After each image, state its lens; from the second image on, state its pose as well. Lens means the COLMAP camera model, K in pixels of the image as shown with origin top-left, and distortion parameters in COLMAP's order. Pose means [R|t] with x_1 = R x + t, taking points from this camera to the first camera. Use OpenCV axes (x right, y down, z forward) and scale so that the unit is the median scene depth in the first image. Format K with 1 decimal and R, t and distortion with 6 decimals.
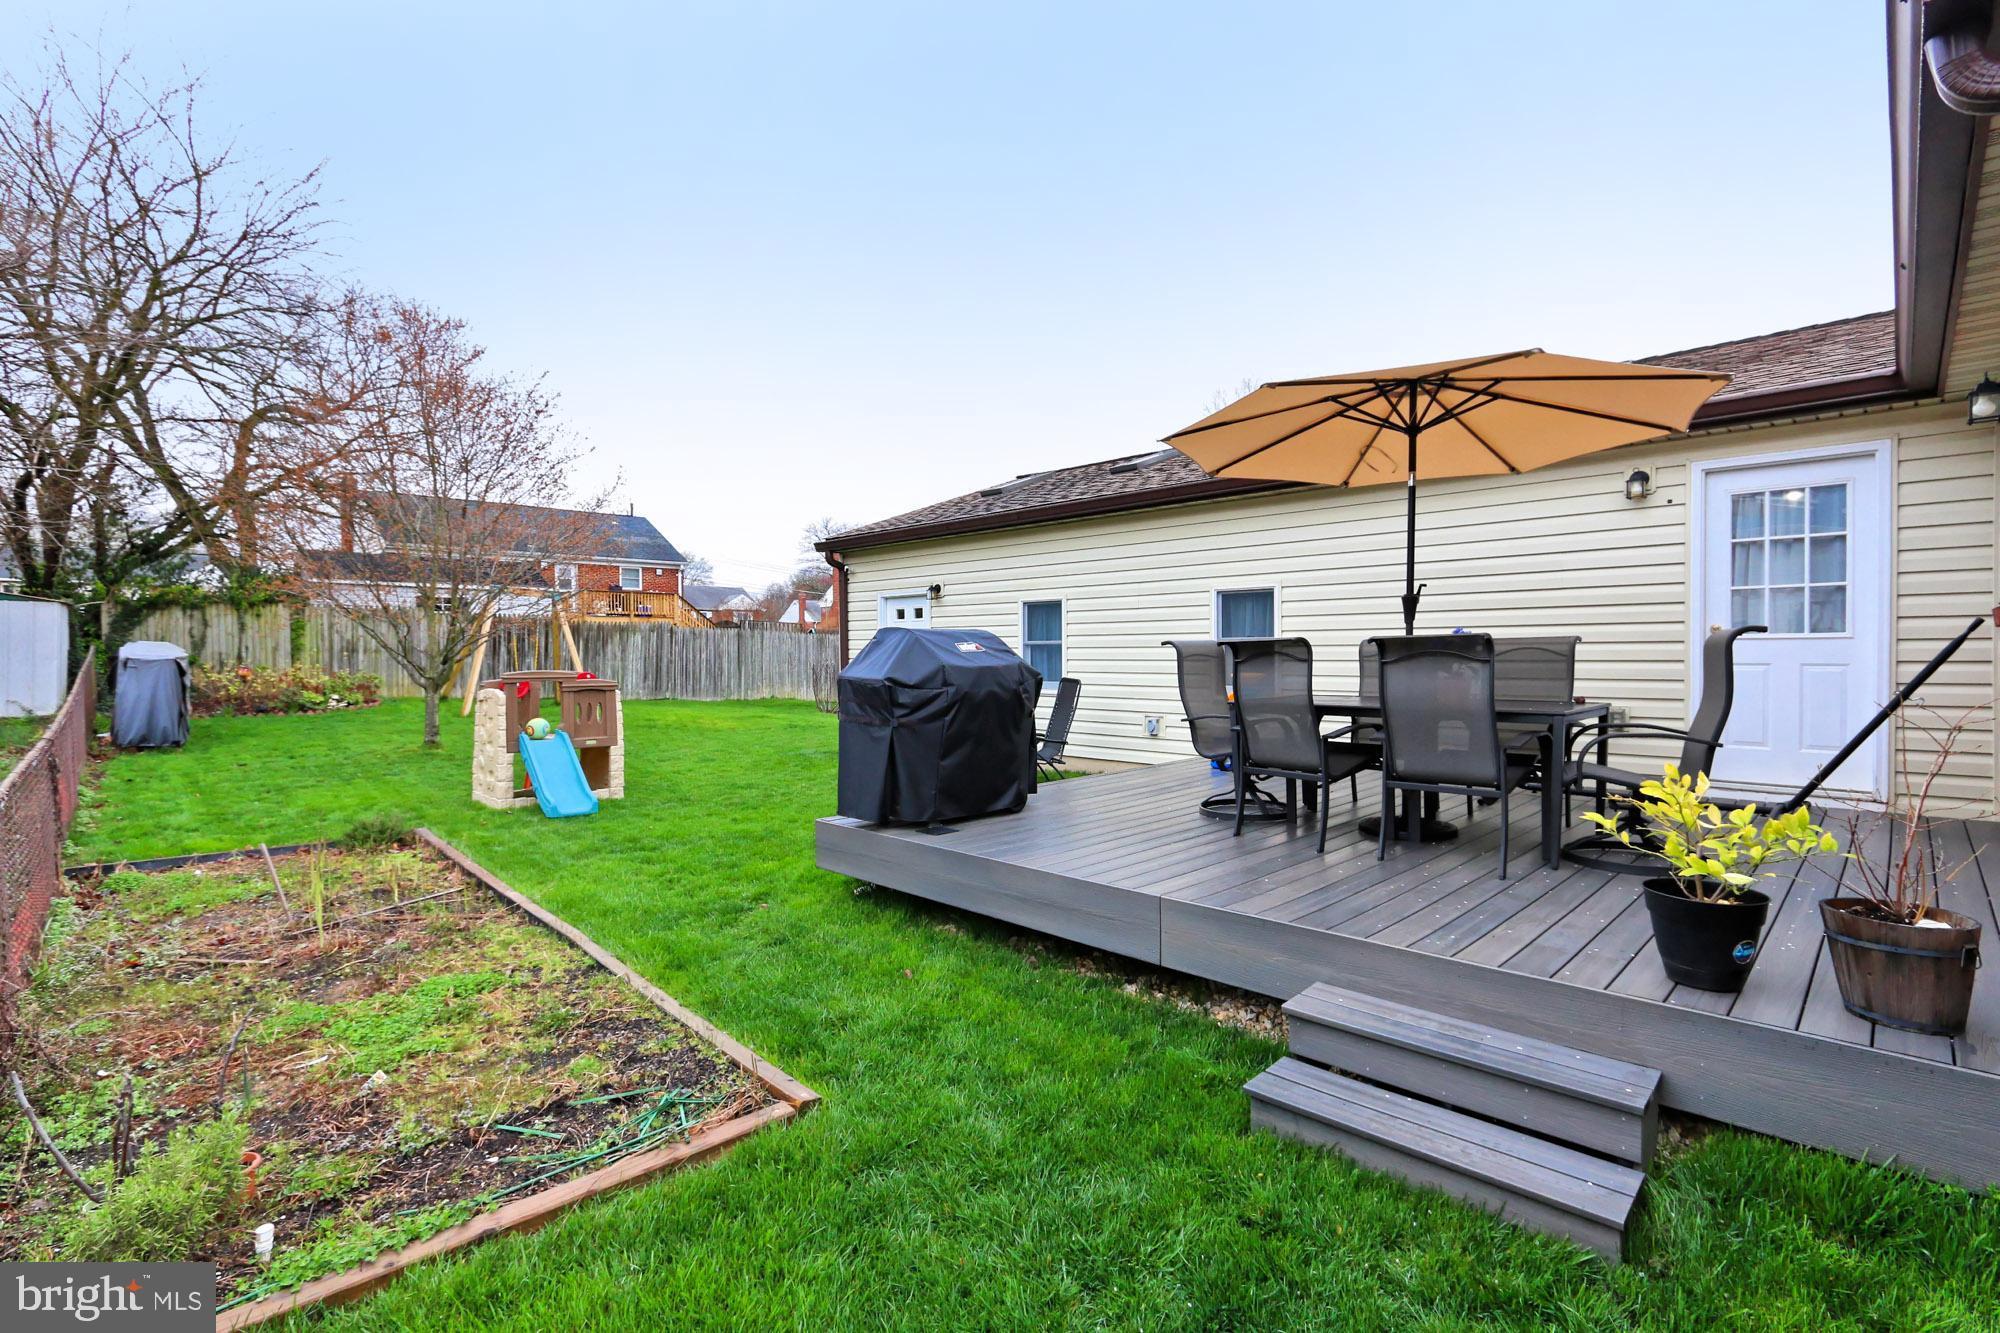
lens RADIAL K [[957.2, 0, 958.5], [0, 957.2, 673.2], [0, 0, 1]] dist [0.003663, 0.000599]
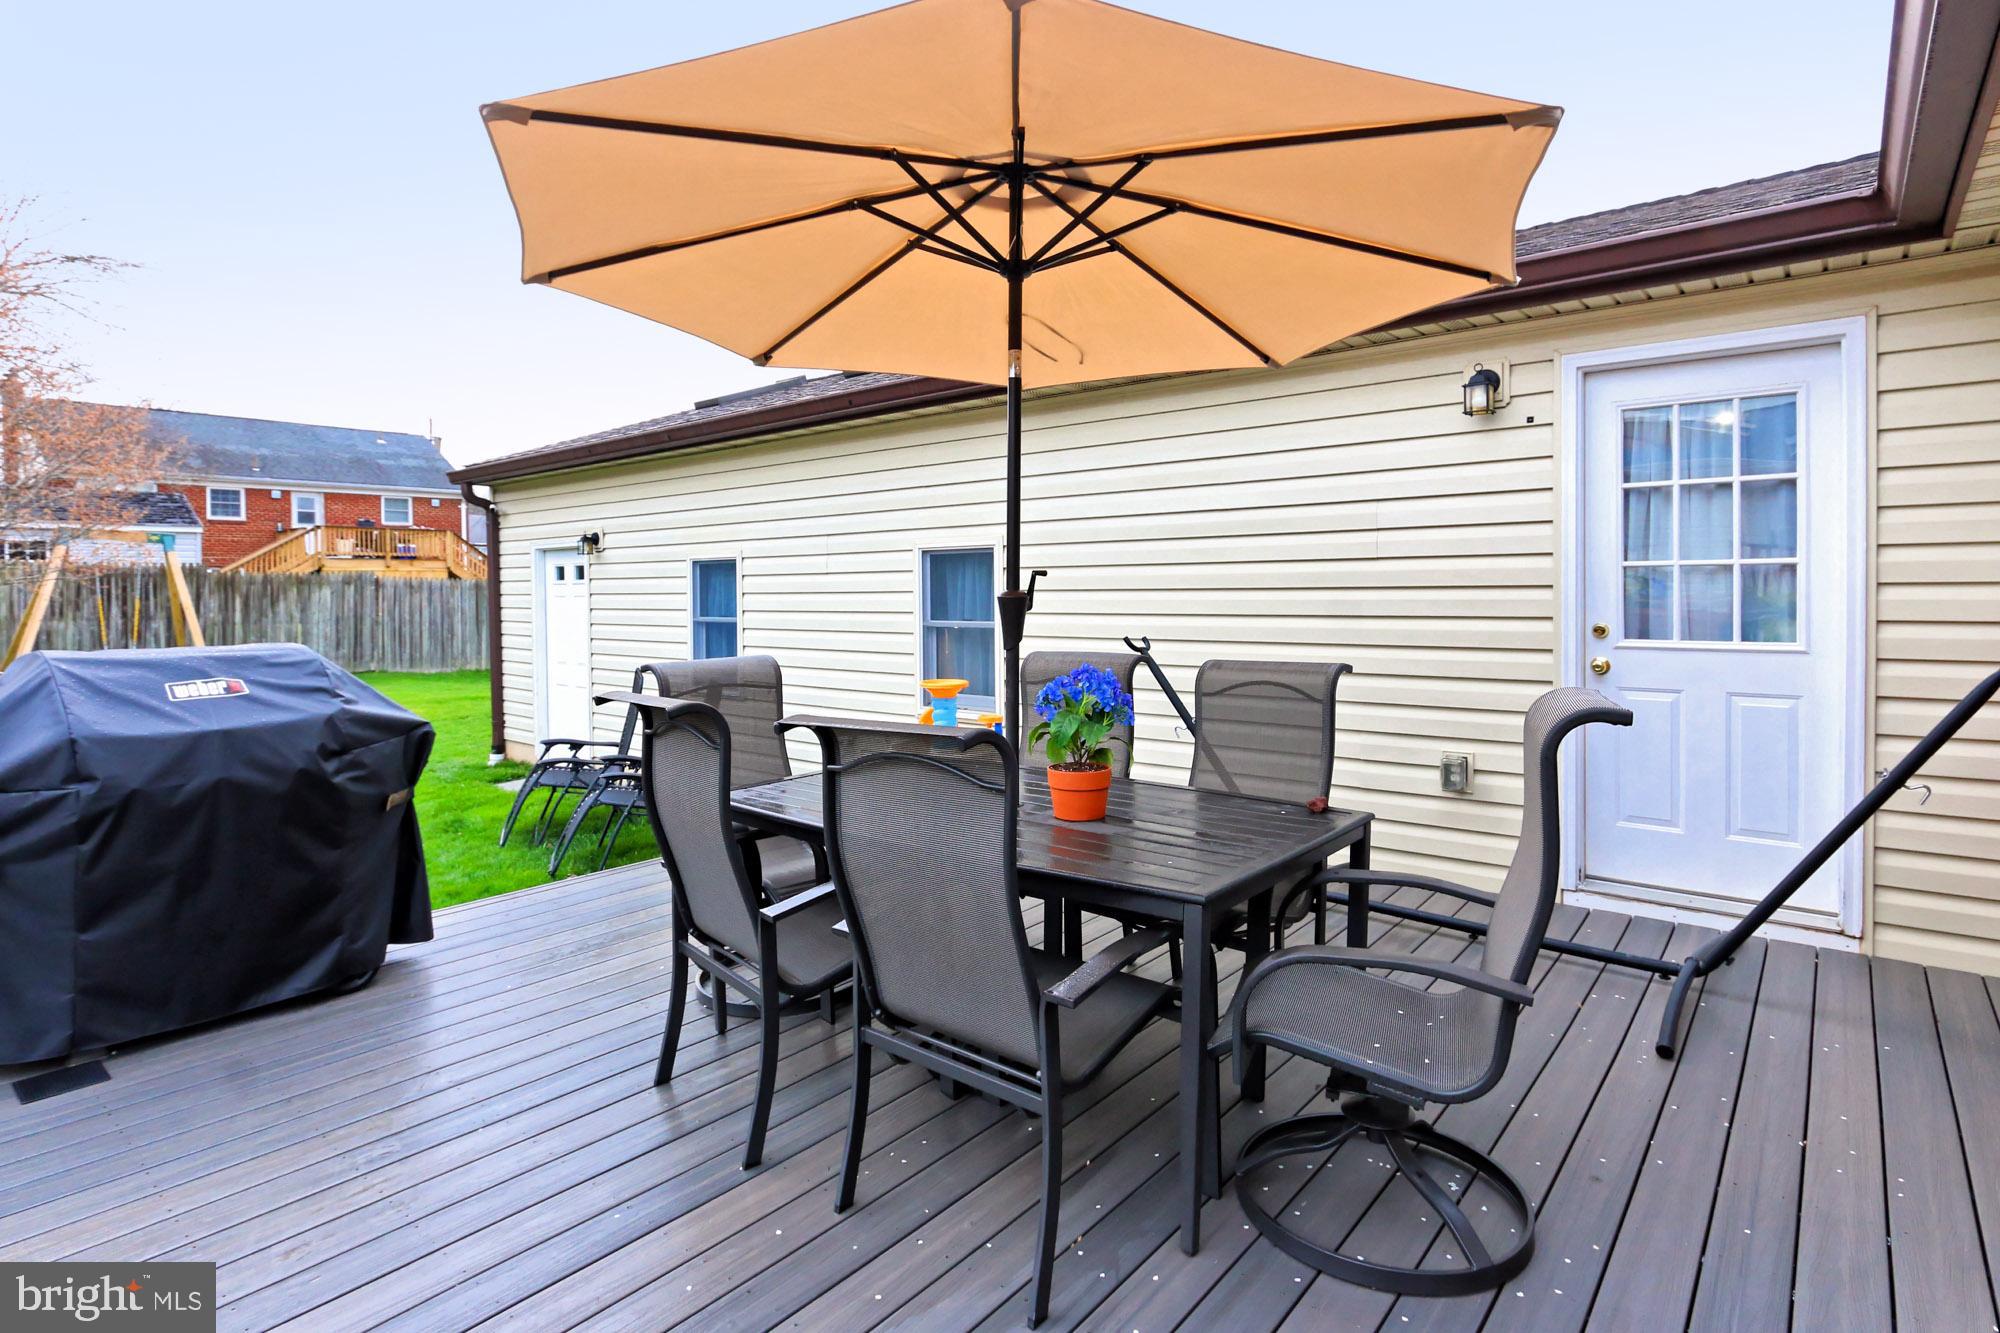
lens RADIAL K [[985.6, 0, 1026.0], [0, 985.6, 606.5], [0, 0, 1]] dist [-0.005791, -0.000651]
pose [[0.996144, -0.005603, 0.087553, 0.375102], [0.005156, 0.999972, 0.005336, -0.066792], [-0.087581, -0.004864, 0.996146, 0.413833]]
